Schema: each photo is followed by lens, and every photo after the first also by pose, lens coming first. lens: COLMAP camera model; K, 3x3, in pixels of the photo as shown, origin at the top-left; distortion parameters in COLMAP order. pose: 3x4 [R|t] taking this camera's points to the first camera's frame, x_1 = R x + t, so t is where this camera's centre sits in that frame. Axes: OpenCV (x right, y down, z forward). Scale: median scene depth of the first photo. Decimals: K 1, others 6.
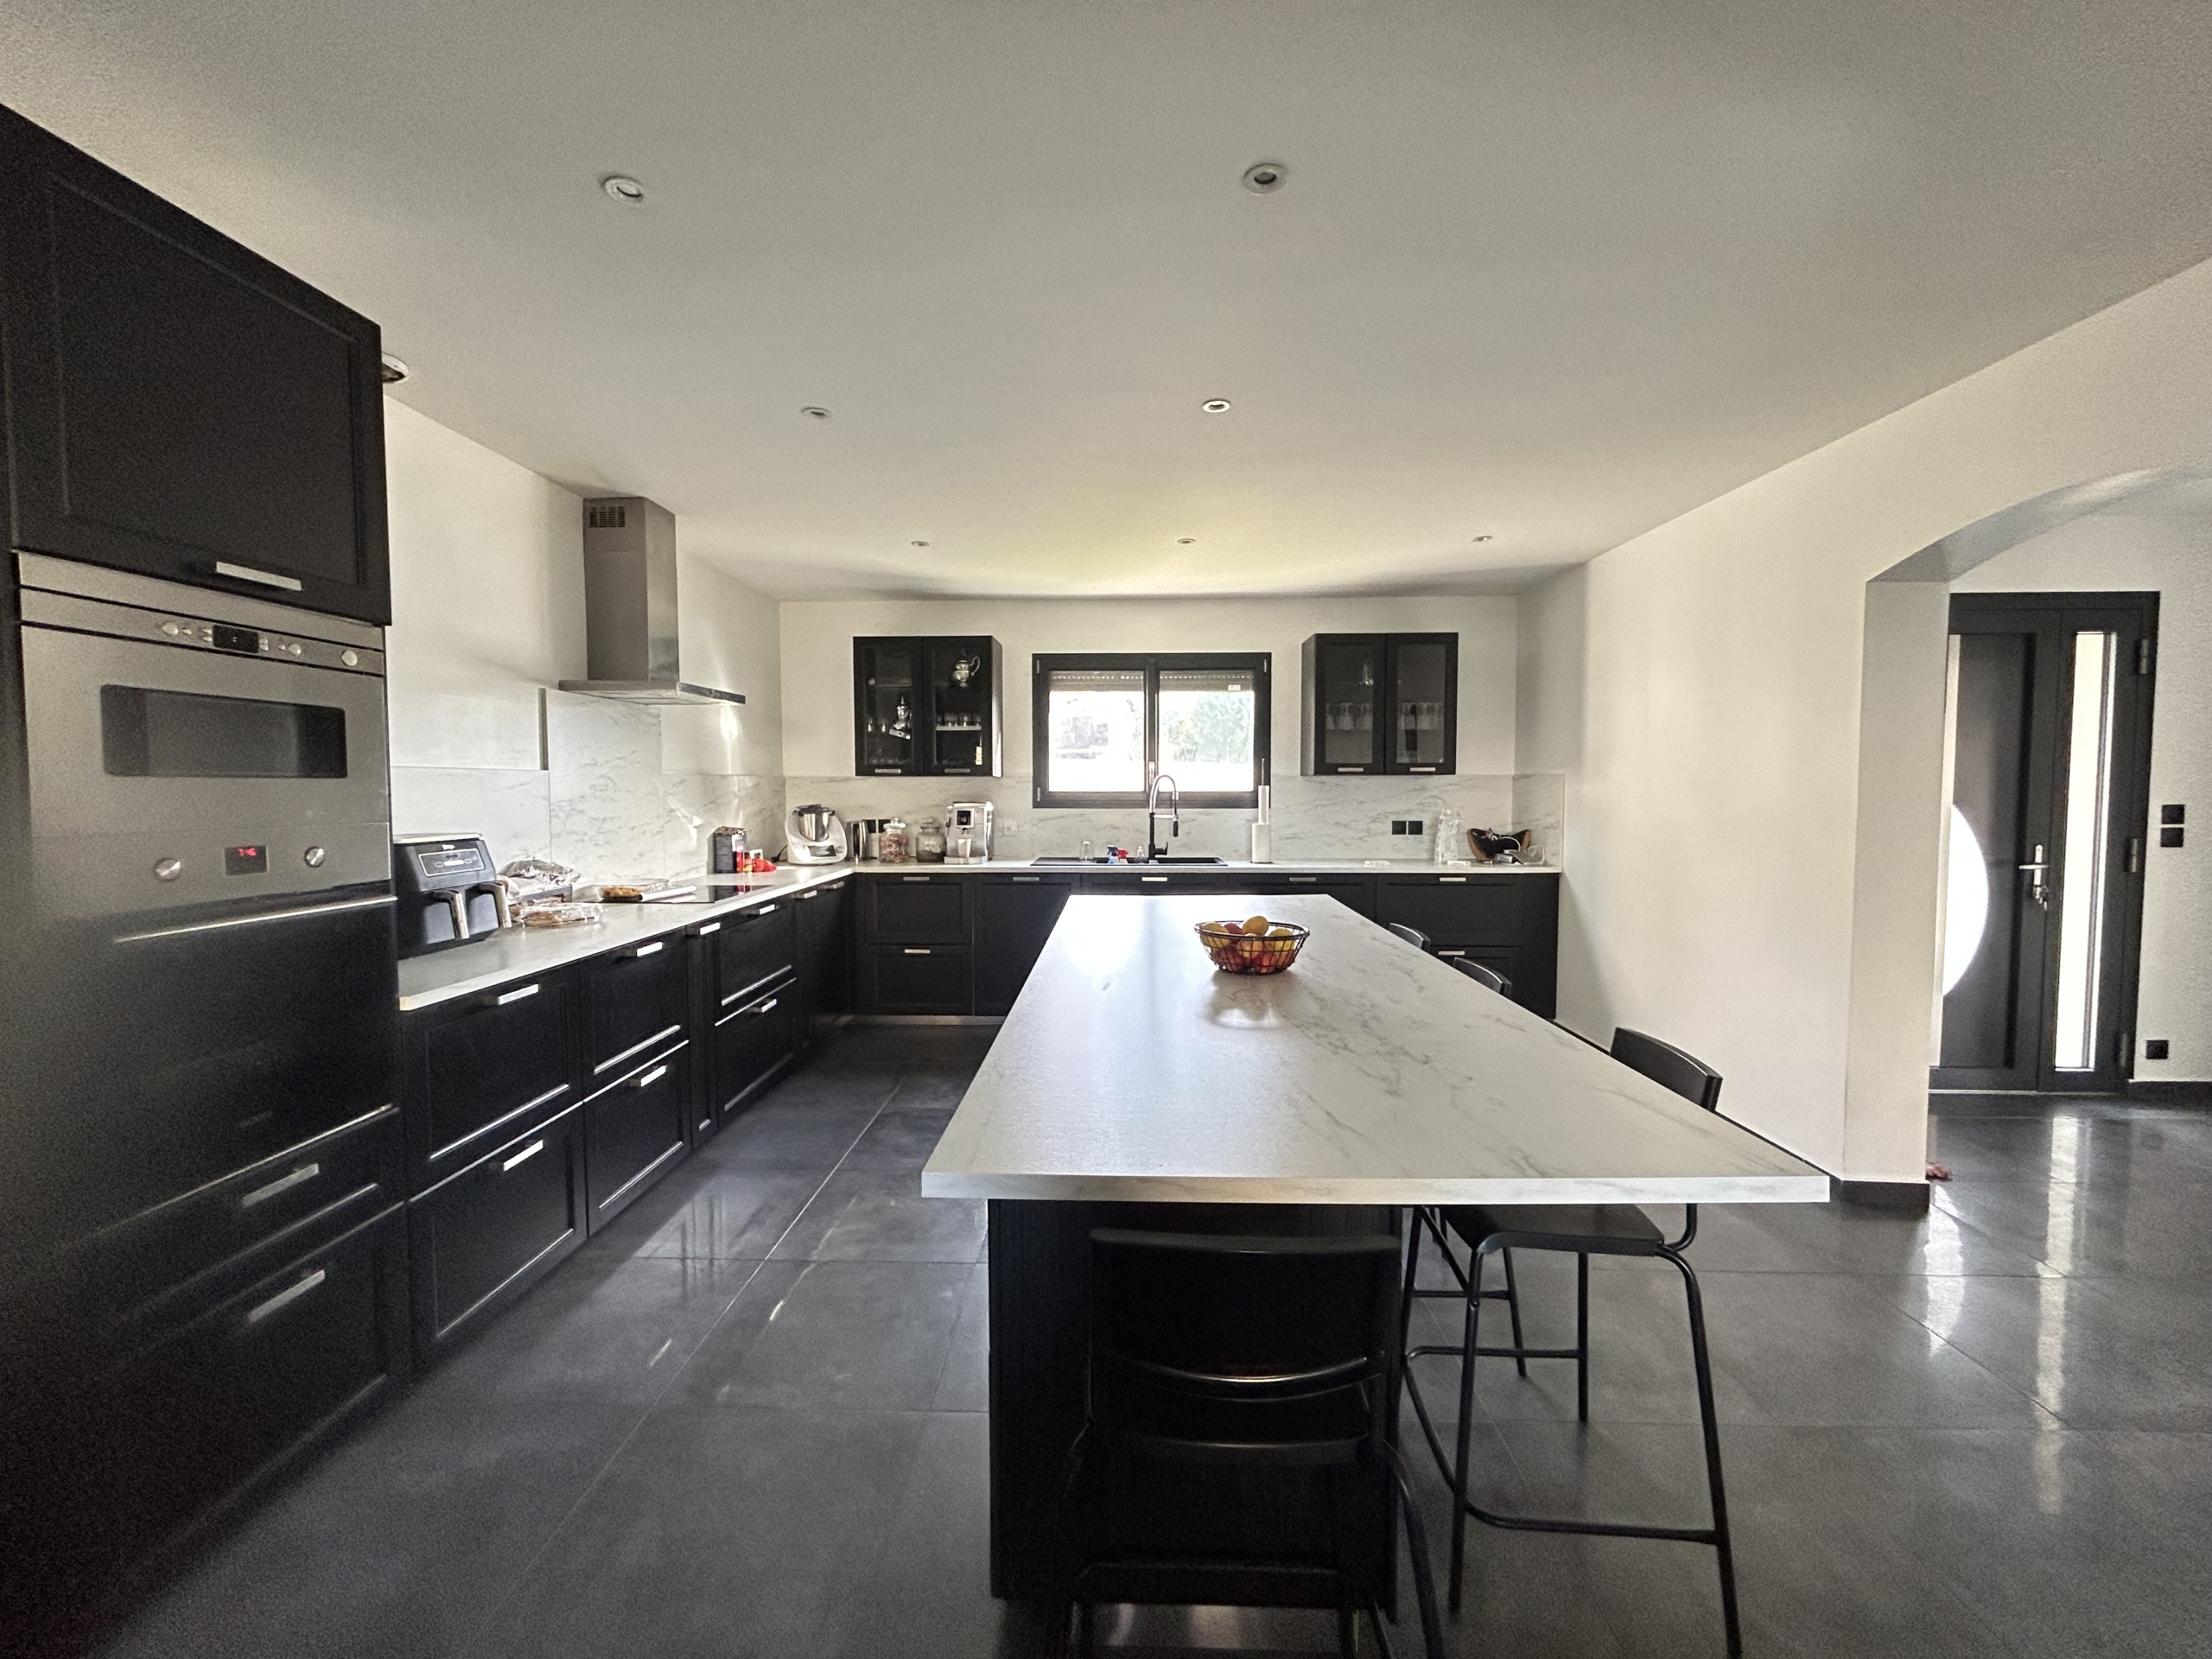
lens RADIAL K [[892.4, 0, 1109.3], [0, 892.4, 822.3], [0, 0, 1]] dist [0.002845, 0.000004]
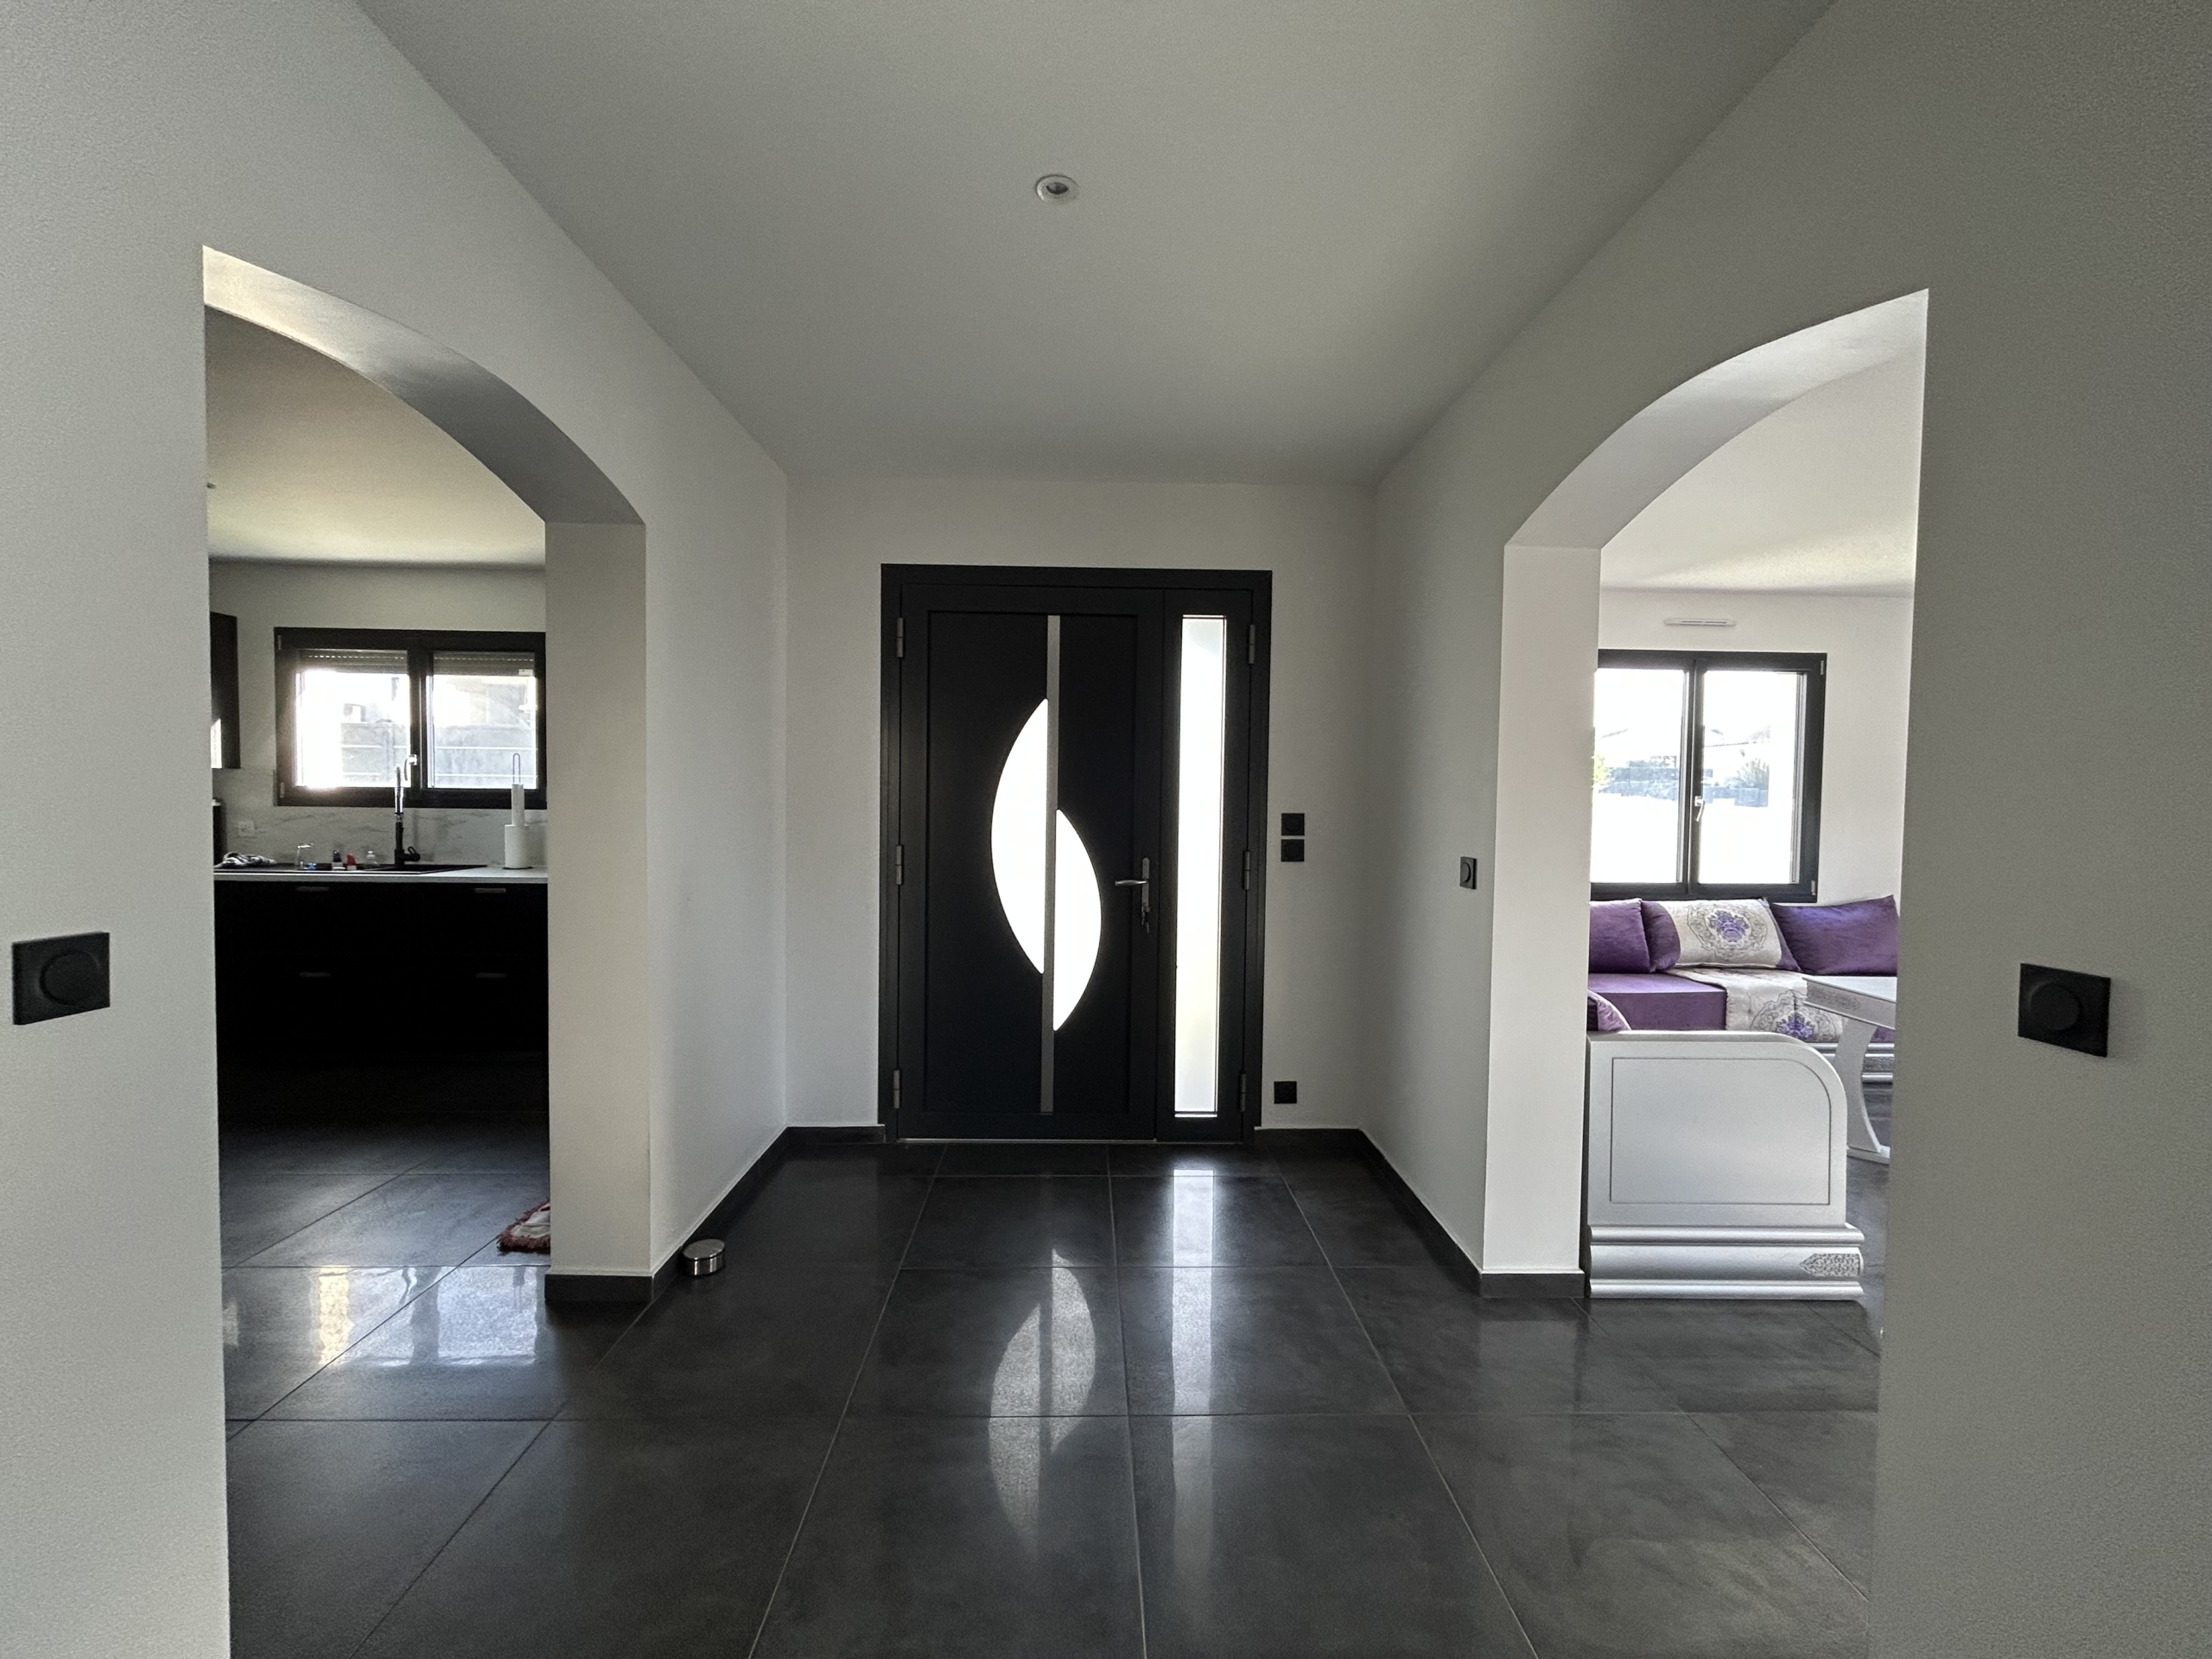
lens RADIAL K [[892.4, 0, 1096.4], [0, 892.4, 826.1], [0, 0, 1]] dist [0.002845, 0.000004]
pose [[0.998410, 0.015485, 0.054196, 0.928818], [-0.014431, 0.999700, -0.019781, 0.013067], [-0.054486, 0.018967, 0.998334, 0.131820]]
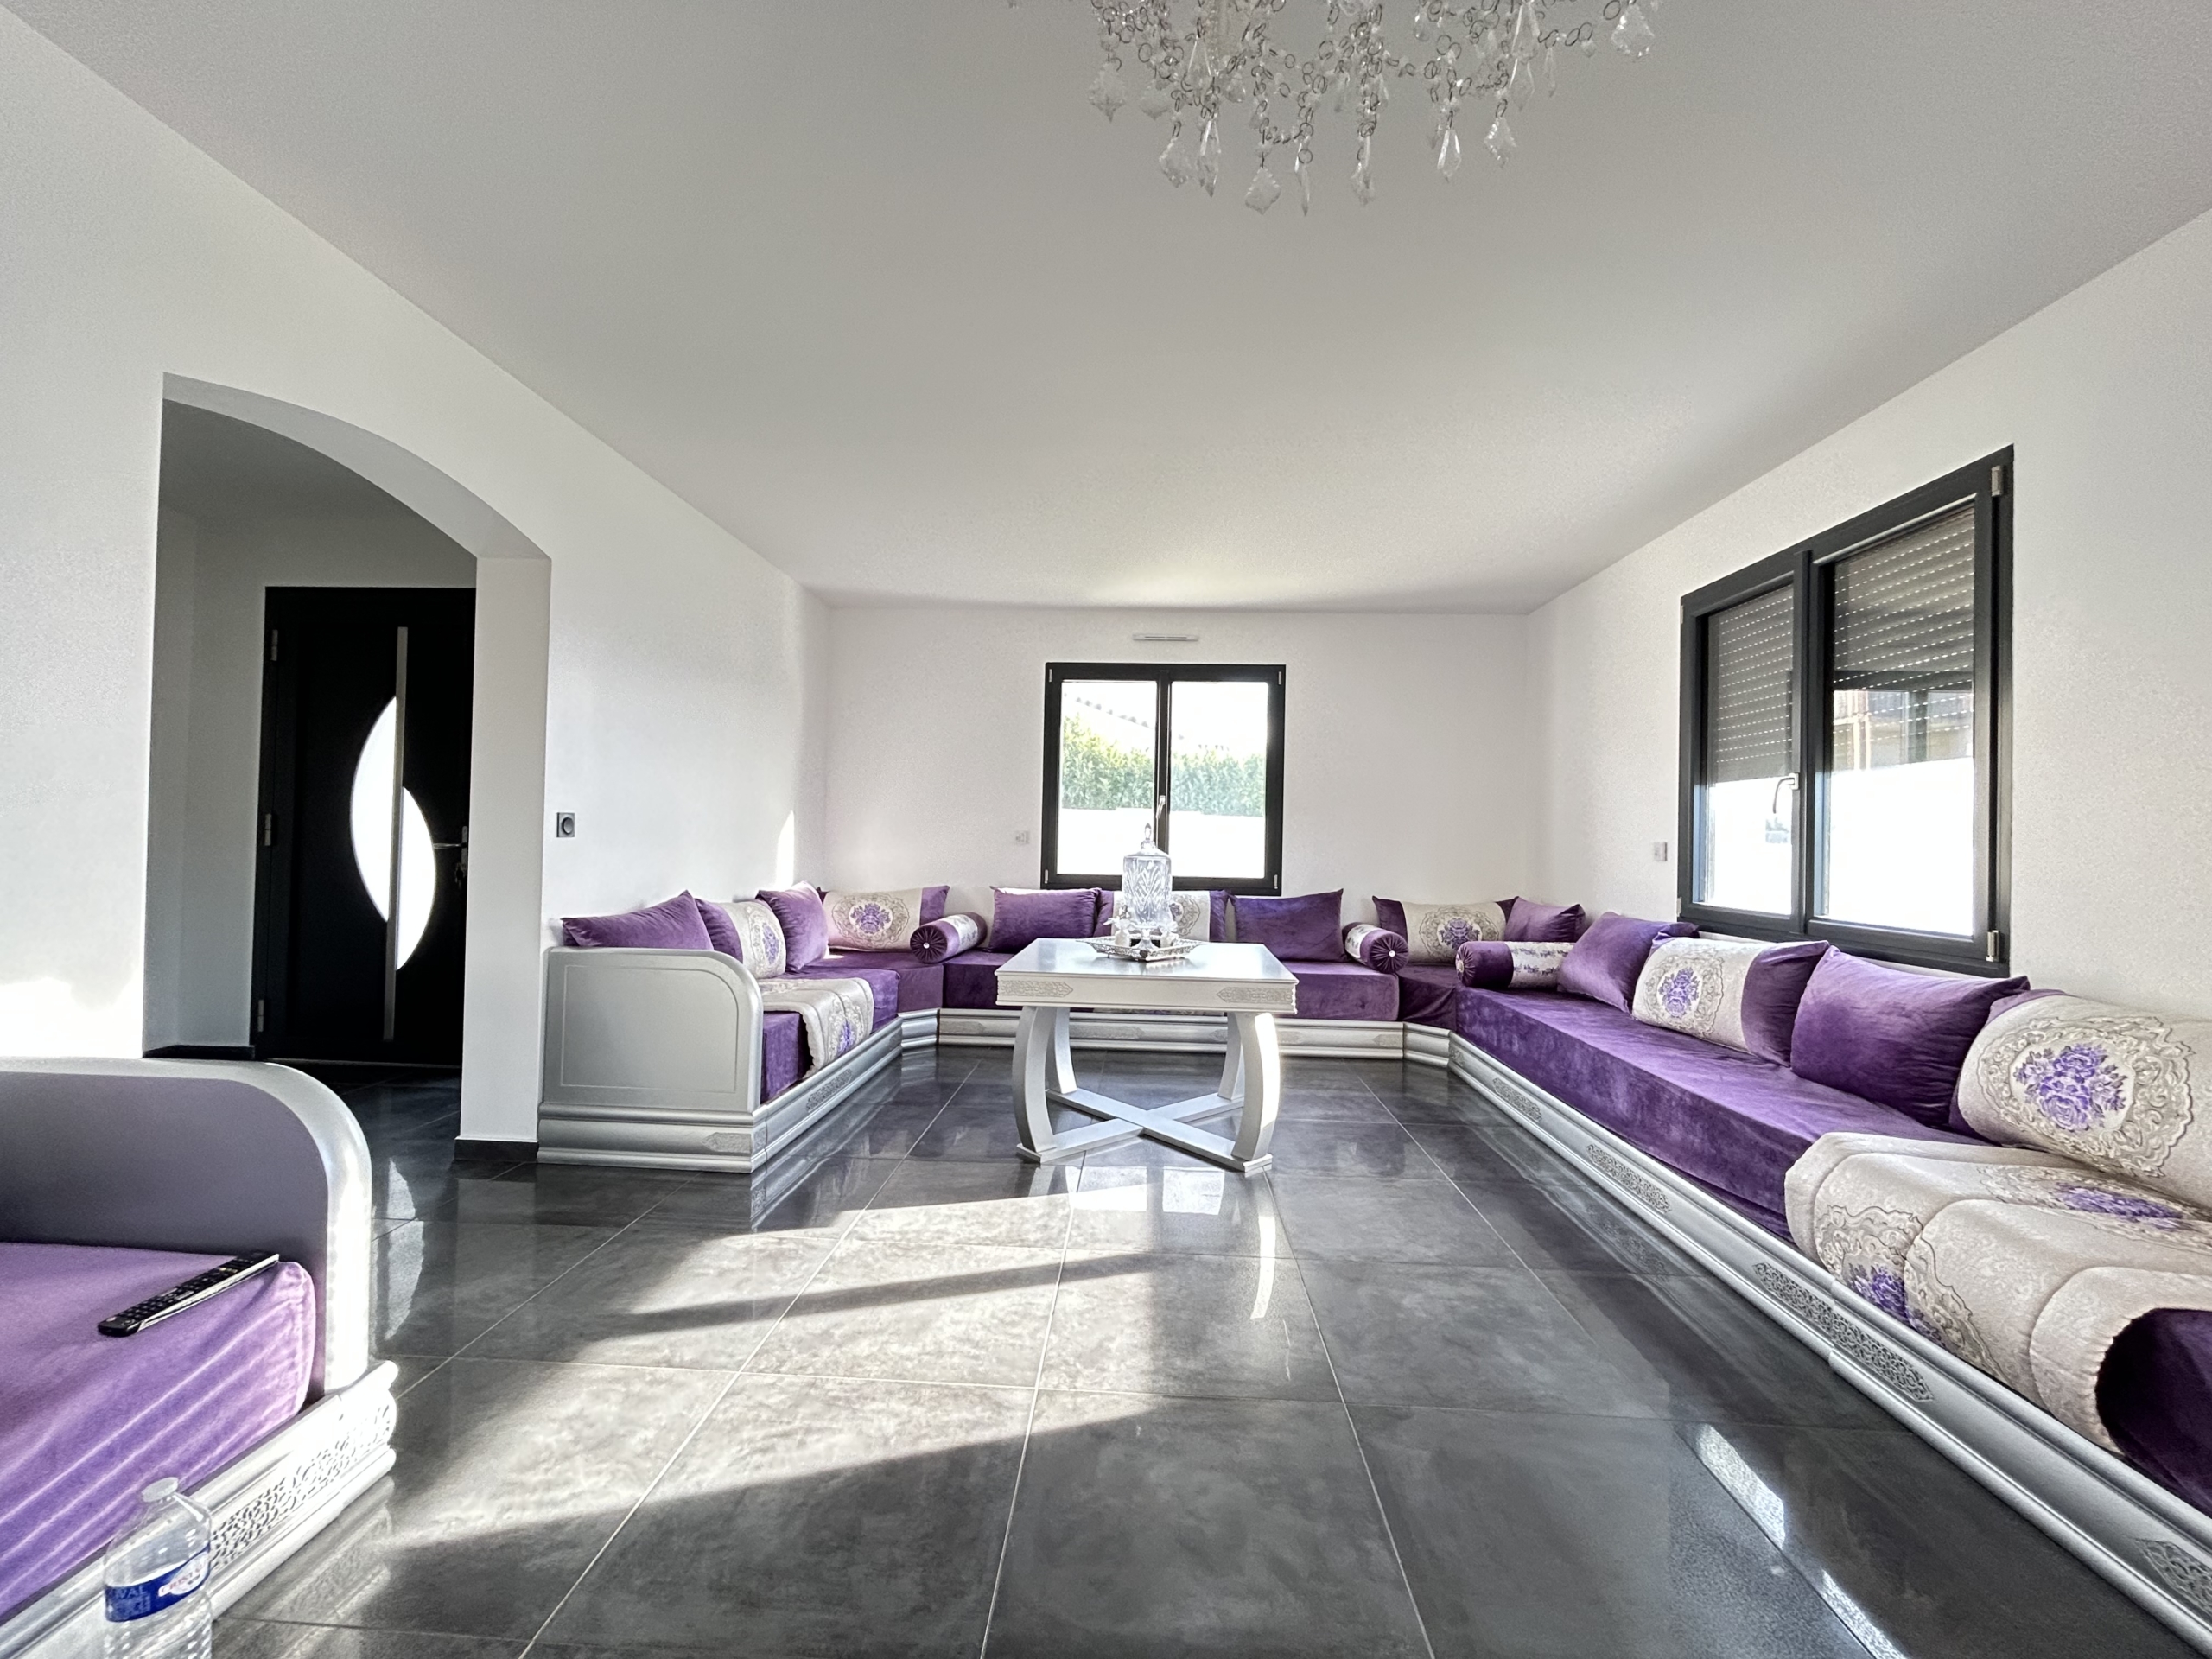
lens RADIAL K [[892.4, 0, 1103.6], [0, 892.4, 833.9], [0, 0, 1]] dist [0.002845, 0.000004]
pose [[0.999421, 0.028442, -0.018667, 1.769309], [-0.029276, 0.998512, -0.046014, 0.058499], [0.017331, 0.046534, 0.998766, -0.031537]]
